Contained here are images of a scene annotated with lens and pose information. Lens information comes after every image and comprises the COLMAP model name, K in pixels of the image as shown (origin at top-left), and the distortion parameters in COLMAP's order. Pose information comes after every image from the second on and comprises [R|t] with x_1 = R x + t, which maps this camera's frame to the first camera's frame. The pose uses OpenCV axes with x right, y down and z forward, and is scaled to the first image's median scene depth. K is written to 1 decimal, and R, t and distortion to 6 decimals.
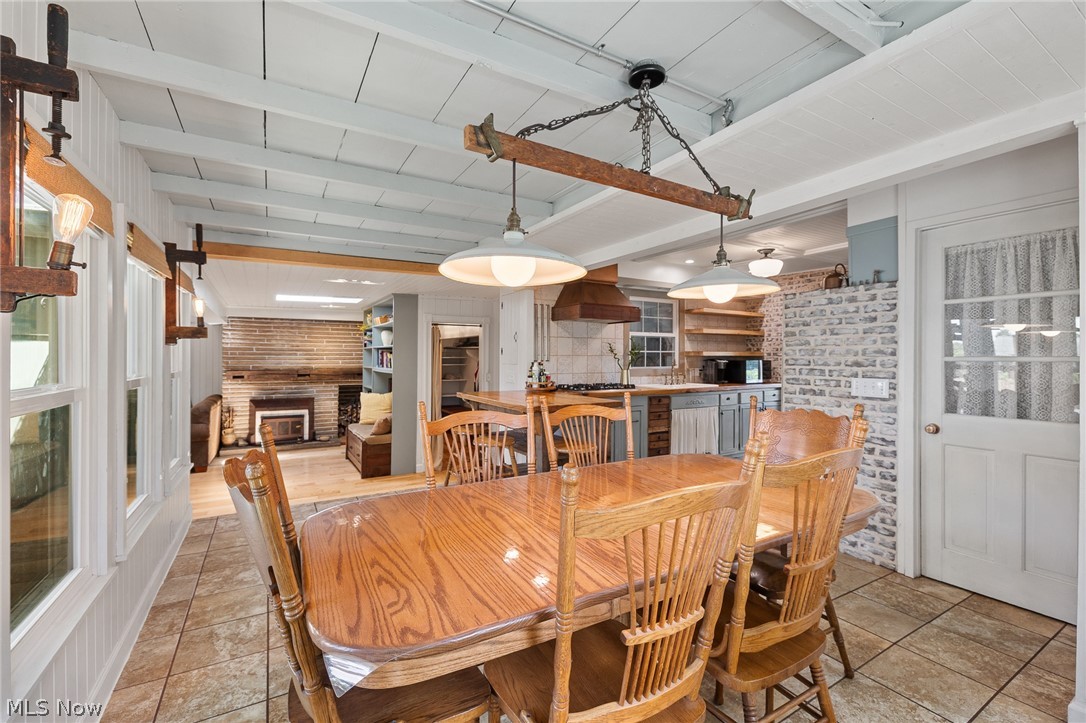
lens RADIAL K [[466.3, 0, 544.1], [0, 466.3, 356.3], [0, 0, 1]] dist [-0.001026, -0.000760]
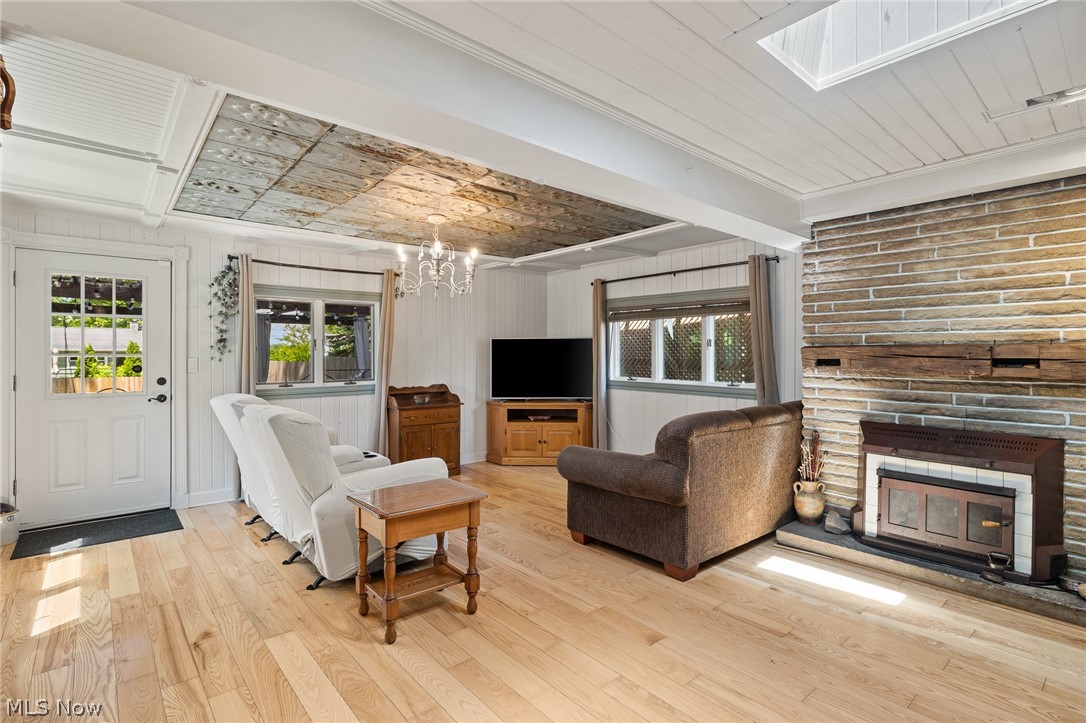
lens RADIAL K [[514.2, 0, 535.8], [0, 514.2, 356.6], [0, 0, 1]] dist [-0.006598, -0.000951]
pose [[0.174216, -0.000629, -0.984707, -0.241169], [-0.007799, 0.999968, -0.002019, 0.040850], [0.984677, 0.008032, 0.174205, 0.639009]]
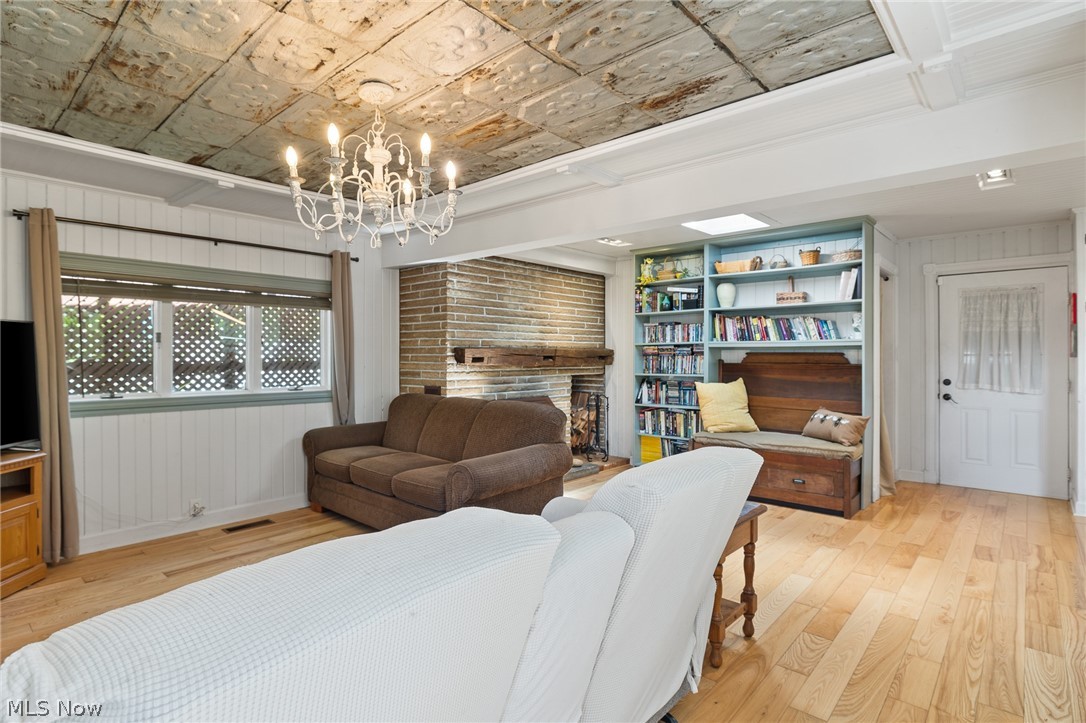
lens RADIAL K [[547.4, 0, 537.4], [0, 547.4, 360.4], [0, 0, 1]] dist [-0.003594, -0.000389]
pose [[0.955437, -0.009191, 0.295051, -0.750984], [0.007392, 0.999947, 0.007212, 0.039695], [-0.295102, -0.004709, 0.955454, 0.343845]]
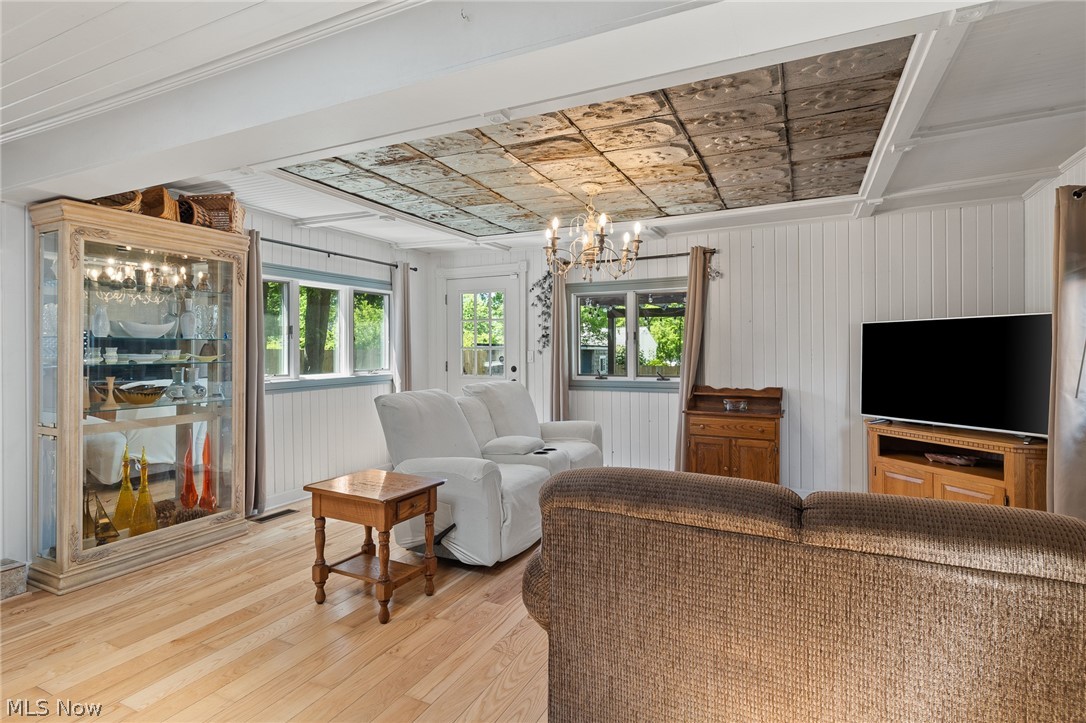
lens RADIAL K [[546.0, 0, 540.8], [0, 546.0, 344.9], [0, 0, 1]] dist [0.005914, 0.000297]
pose [[-0.828466, -0.006748, -0.559999, -0.463160], [-0.006045, 0.999977, -0.003107, 0.038355], [0.560007, 0.000811, -0.828488, 0.978699]]
